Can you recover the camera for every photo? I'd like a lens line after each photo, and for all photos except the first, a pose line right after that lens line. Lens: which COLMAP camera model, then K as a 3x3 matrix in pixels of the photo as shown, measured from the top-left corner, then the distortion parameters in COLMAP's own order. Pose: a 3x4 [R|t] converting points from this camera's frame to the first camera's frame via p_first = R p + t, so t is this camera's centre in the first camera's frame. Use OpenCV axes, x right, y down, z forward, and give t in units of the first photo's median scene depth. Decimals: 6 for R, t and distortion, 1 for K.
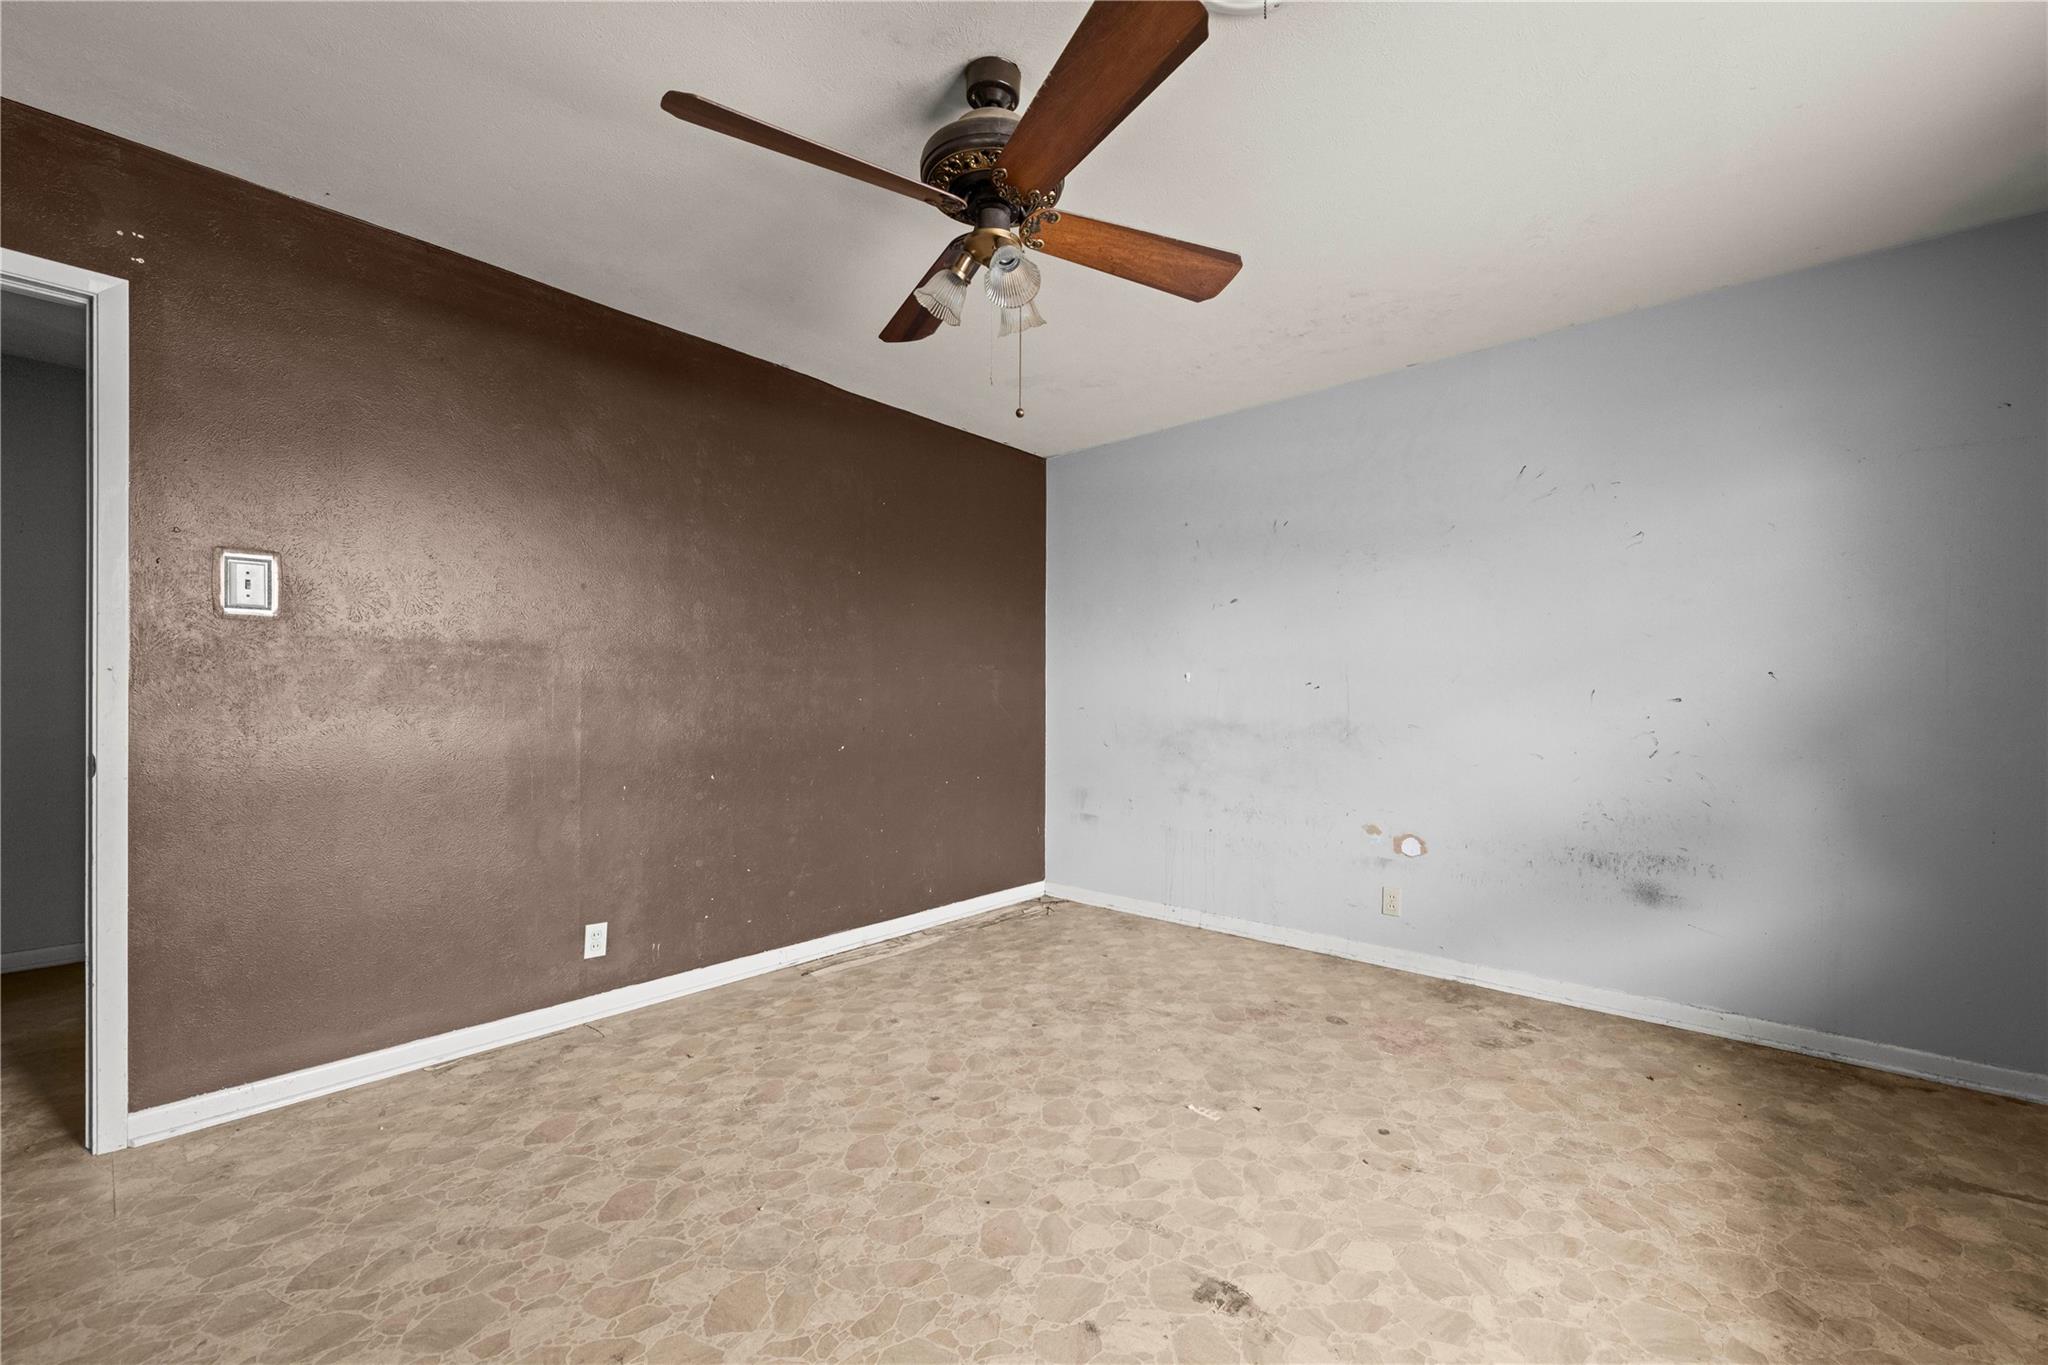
lens RADIAL K [[826.1, 0, 1038.9], [0, 826.1, 694.4], [0, 0, 1]] dist [0.003140, -0.001035]
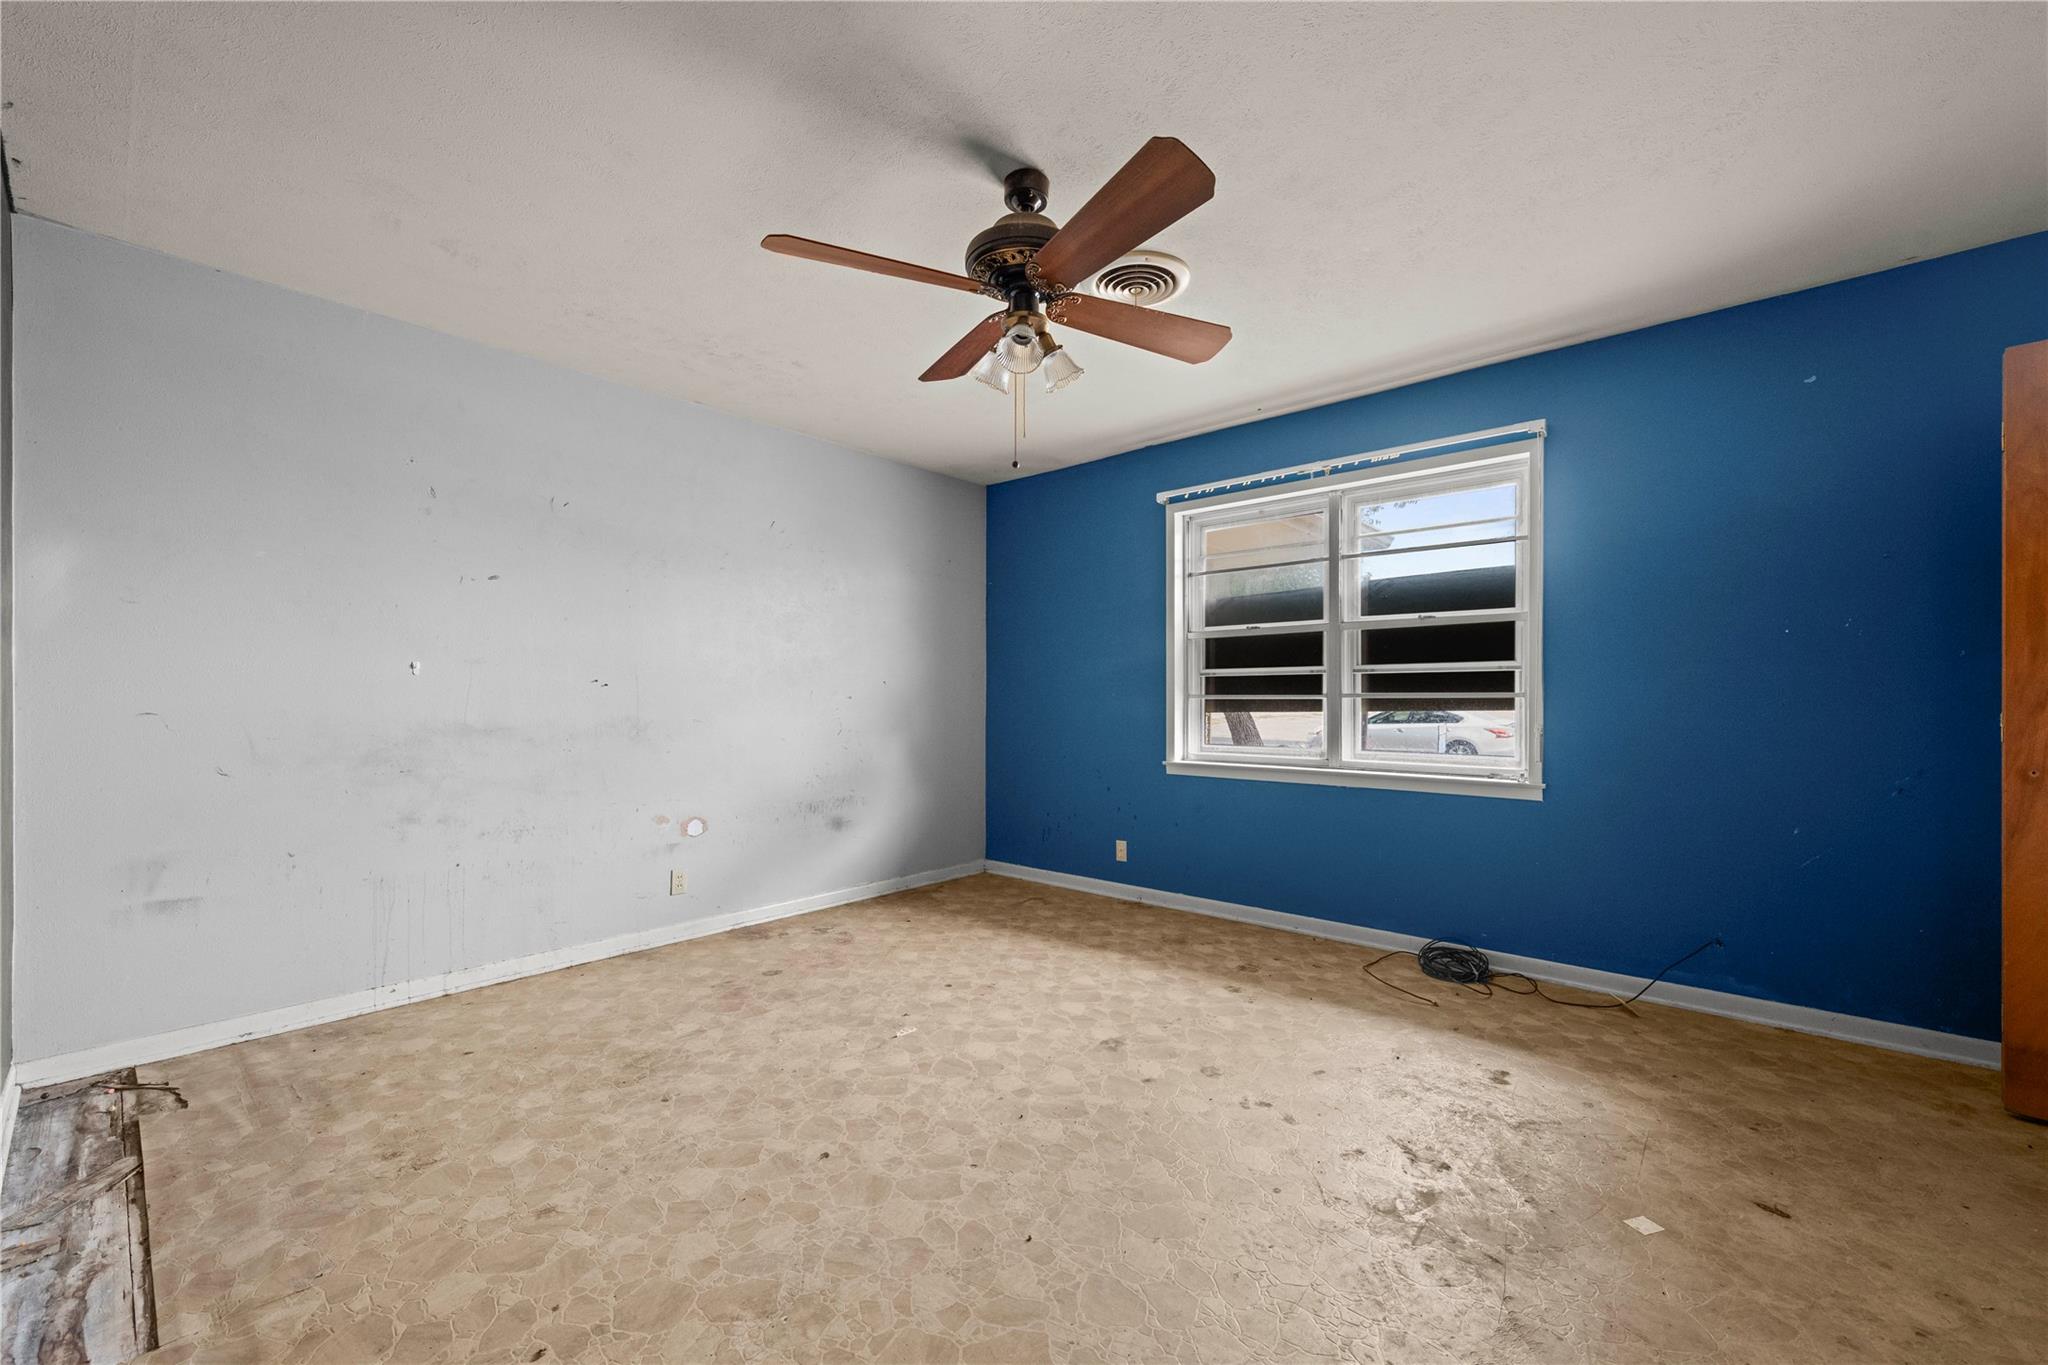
lens RADIAL K [[826.1, 0, 1045.4], [0, 826.1, 698.7], [0, 0, 1]] dist [0.003140, -0.001035]
pose [[-0.013509, -0.003443, 0.999903, -0.705814], [-0.006592, 0.999973, 0.003355, 0.000732], [-0.999887, -0.006546, -0.013531, 0.550480]]
